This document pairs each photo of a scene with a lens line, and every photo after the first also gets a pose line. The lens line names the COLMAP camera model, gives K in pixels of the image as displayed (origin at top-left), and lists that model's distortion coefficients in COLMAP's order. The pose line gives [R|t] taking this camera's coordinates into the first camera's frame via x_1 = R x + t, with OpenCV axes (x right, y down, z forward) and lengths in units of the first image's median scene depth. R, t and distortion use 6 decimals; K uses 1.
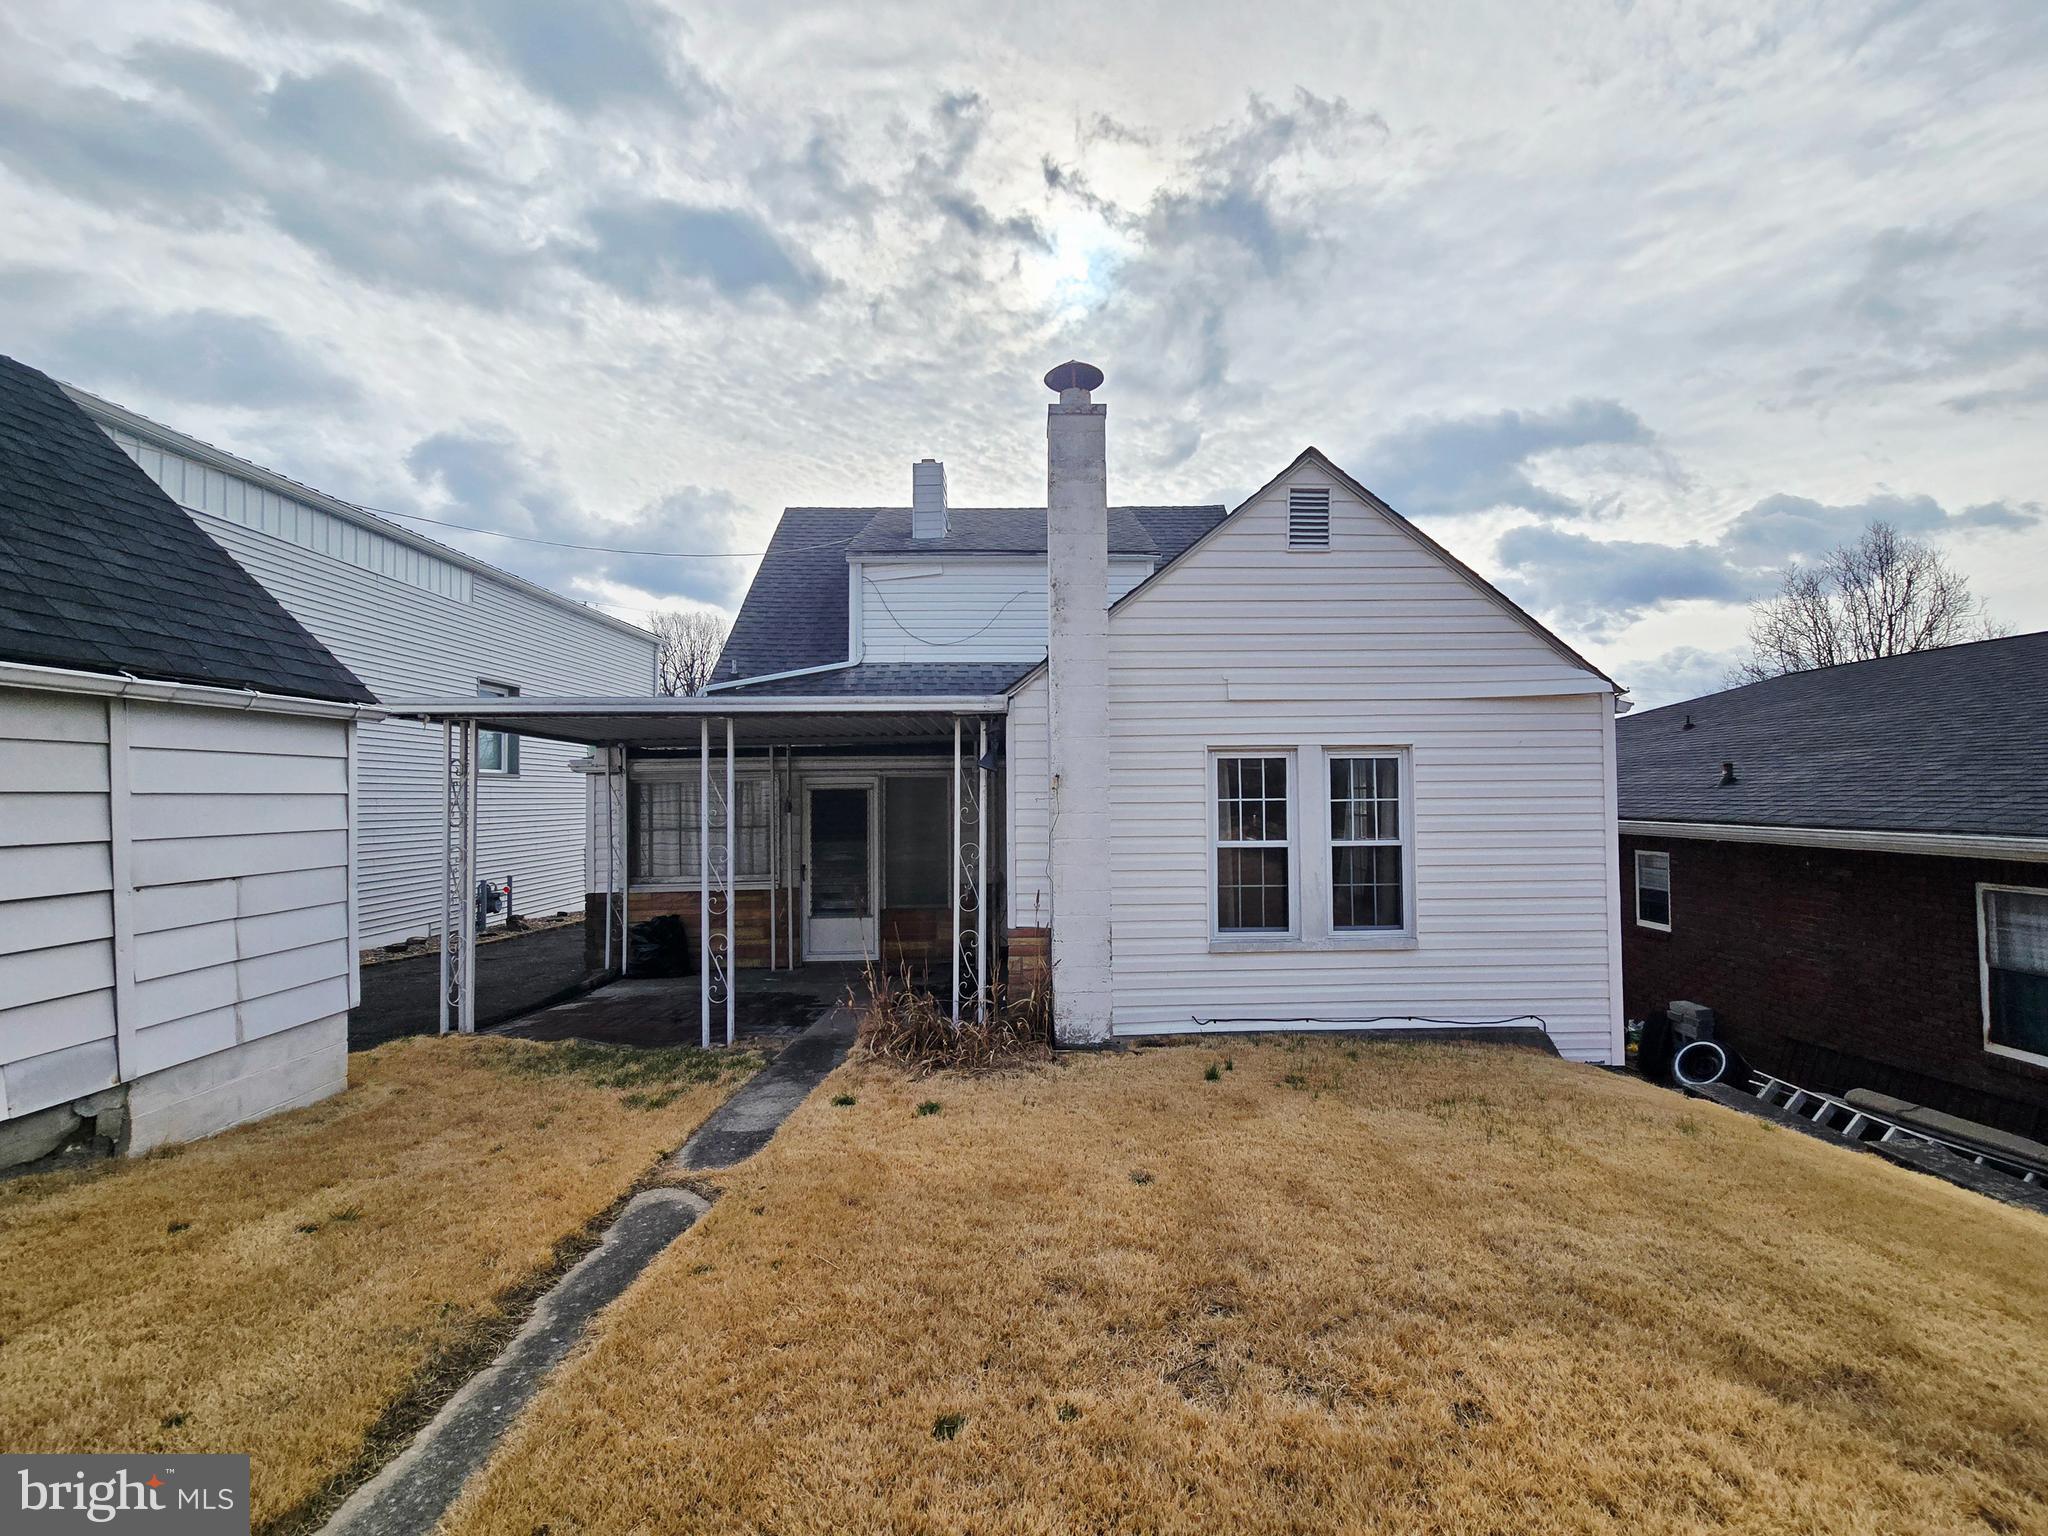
lens RADIAL K [[834.1, 0, 1030.1], [0, 834.1, 770.7], [0, 0, 1]] dist [0.000887, -0.000470]
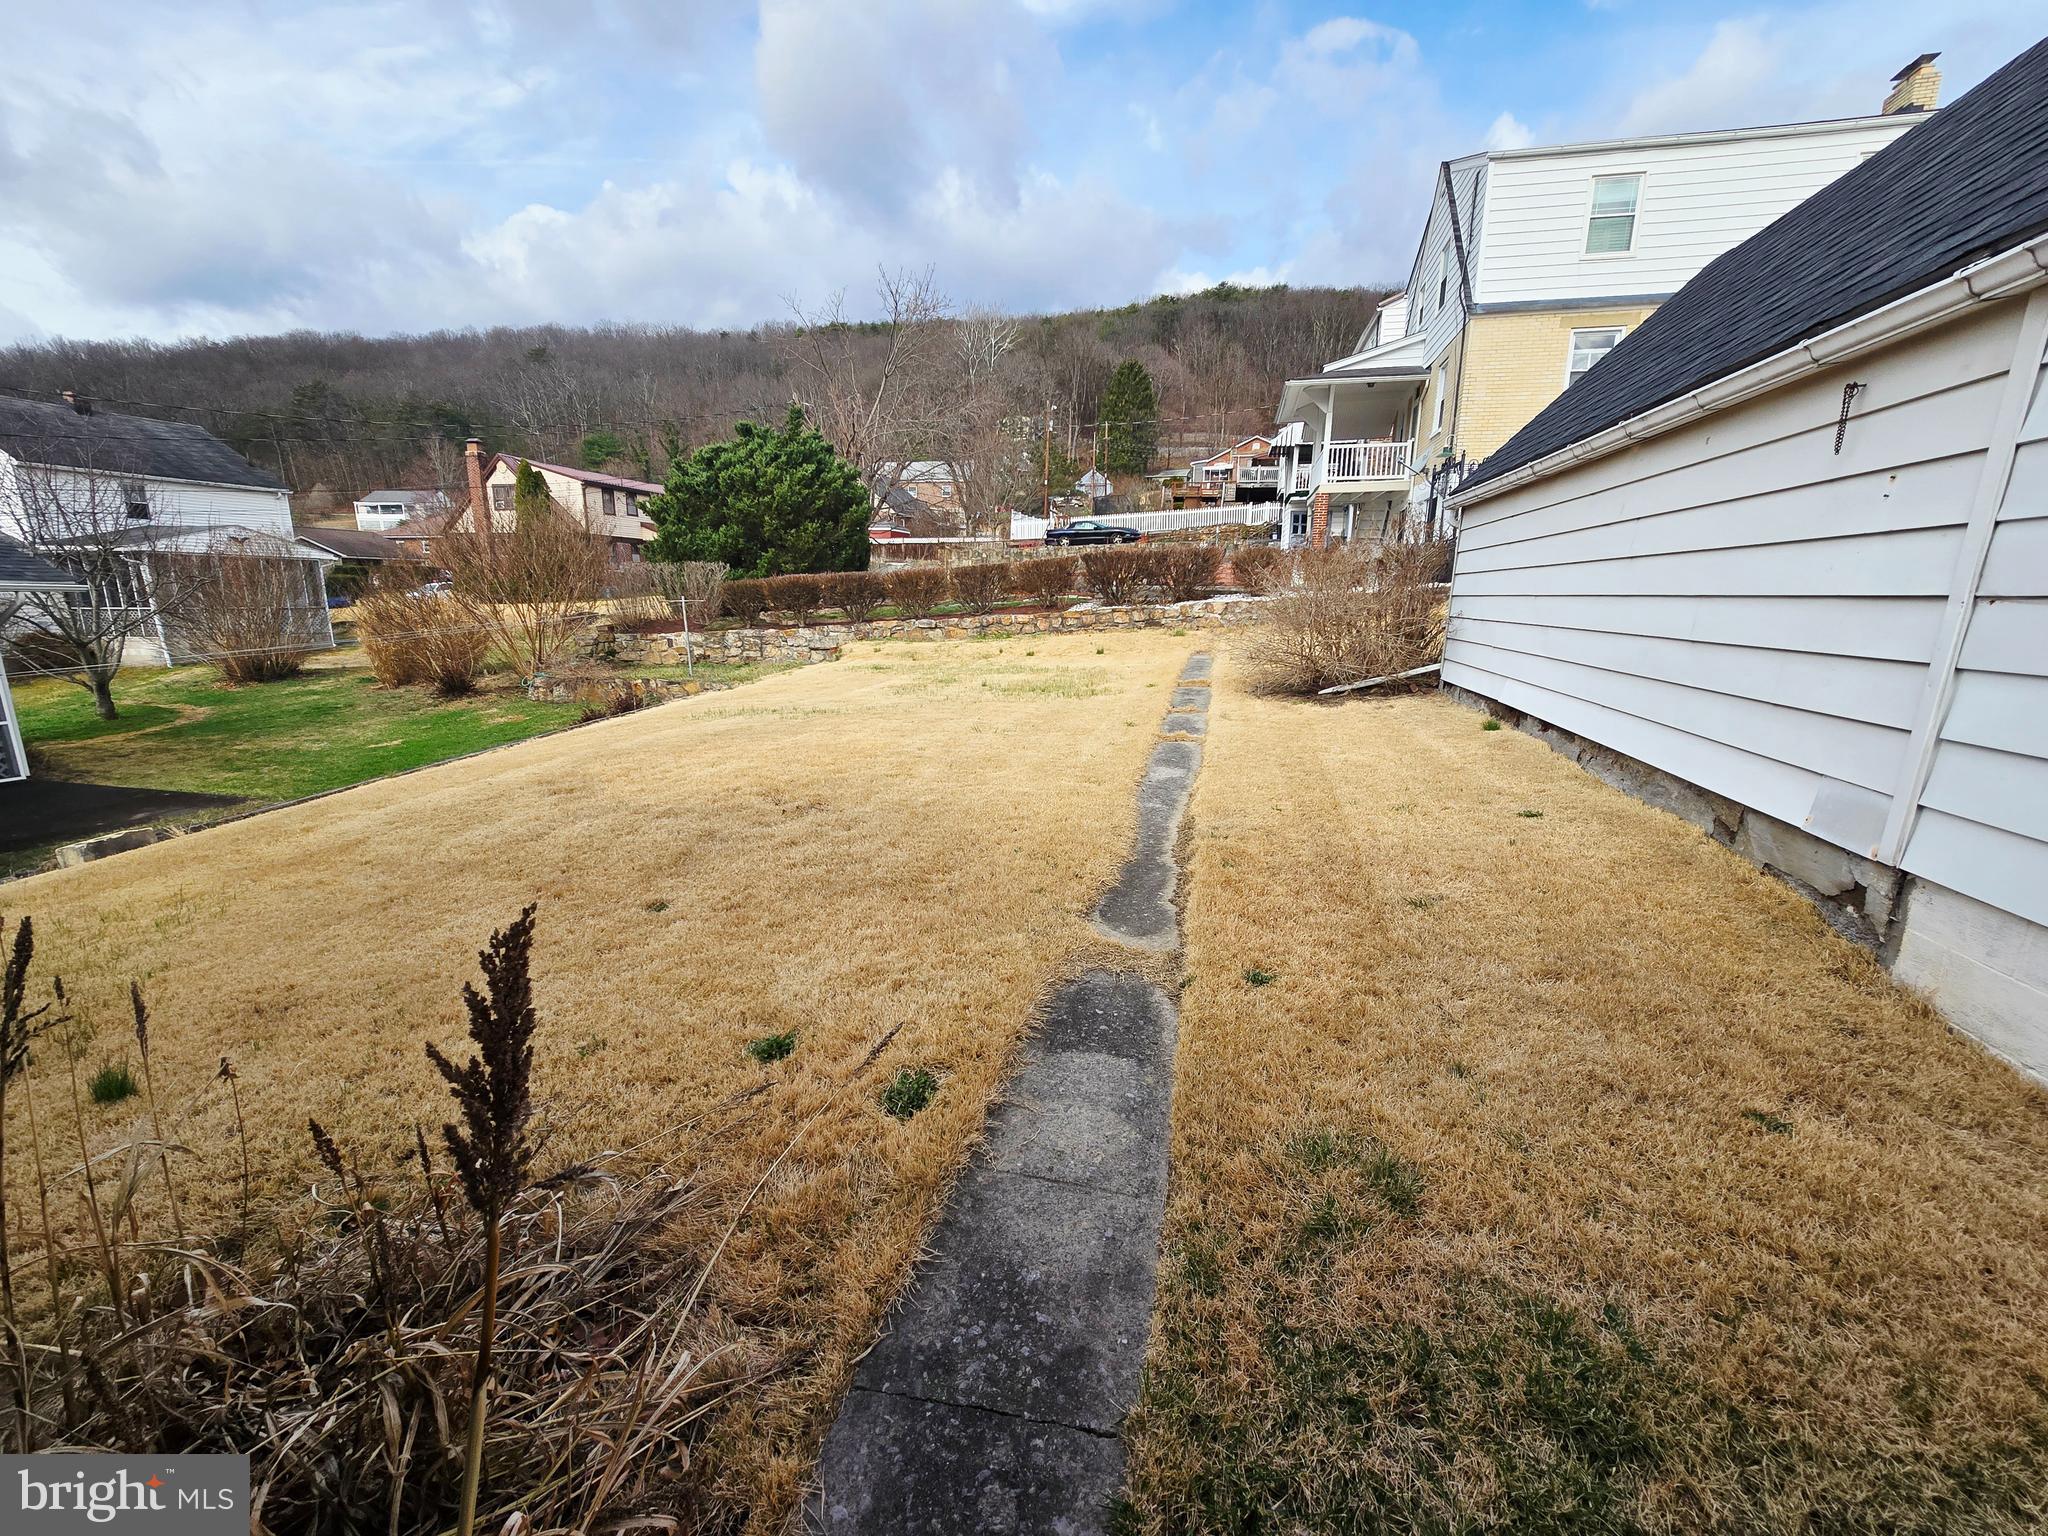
lens RADIAL K [[875.0, 0, 1014.9], [0, 875.0, 770.3], [0, 0, 1]] dist [0.014295, -0.000240]
pose [[-0.966351, -0.050339, 0.252255, -0.546570], [-0.007077, 0.985495, 0.169554, 0.167898], [-0.257131, 0.162063, -0.952690, 1.972823]]
